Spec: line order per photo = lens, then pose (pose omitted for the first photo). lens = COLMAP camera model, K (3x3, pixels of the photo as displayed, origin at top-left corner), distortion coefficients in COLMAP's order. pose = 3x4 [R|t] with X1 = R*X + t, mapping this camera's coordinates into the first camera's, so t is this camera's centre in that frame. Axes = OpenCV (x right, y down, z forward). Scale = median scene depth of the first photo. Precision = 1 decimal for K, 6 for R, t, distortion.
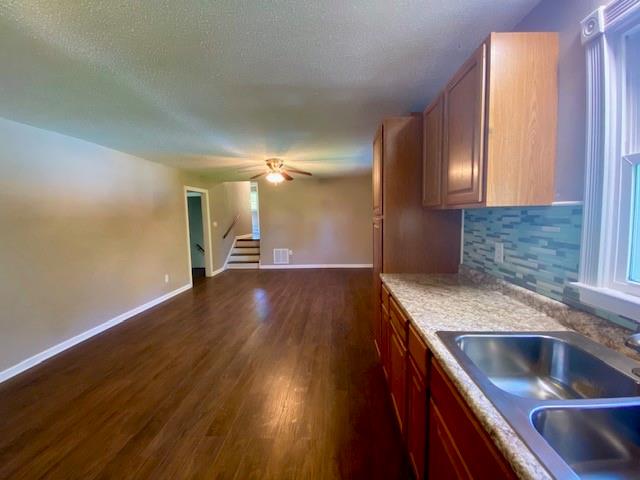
lens RADIAL K [[263.2, 0, 321.3], [0, 263.2, 237.0], [0, 0, 1]] dist [-0.004133, -0.002654]
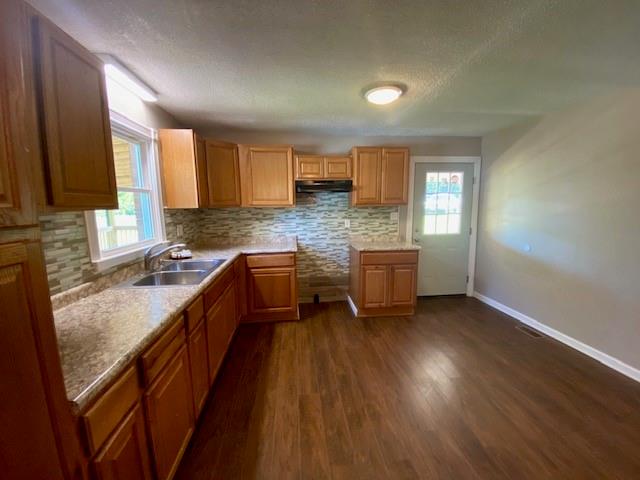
lens RADIAL K [[263.2, 0, 318.4], [0, 263.2, 238.7], [0, 0, 1]] dist [-0.004133, -0.002654]
pose [[-0.986397, 0.057497, -0.153995, -0.067335], [0.023453, 0.976473, 0.214360, -0.205048], [0.162697, 0.207833, -0.964539, 2.140824]]
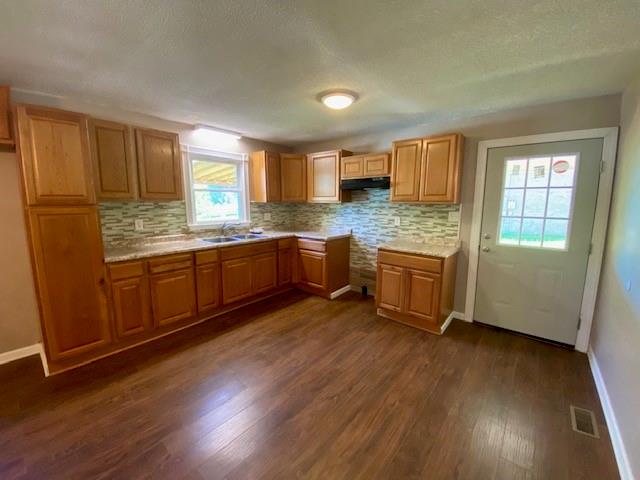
lens RADIAL K [[263.2, 0, 315.7], [0, 263.2, 239.9], [0, 0, 1]] dist [-0.004133, -0.002654]
pose [[-0.789388, -0.066991, 0.610228, -1.857814], [0.065325, 0.979218, 0.192003, -0.142750], [-0.610409, 0.191428, -0.768607, 2.087265]]
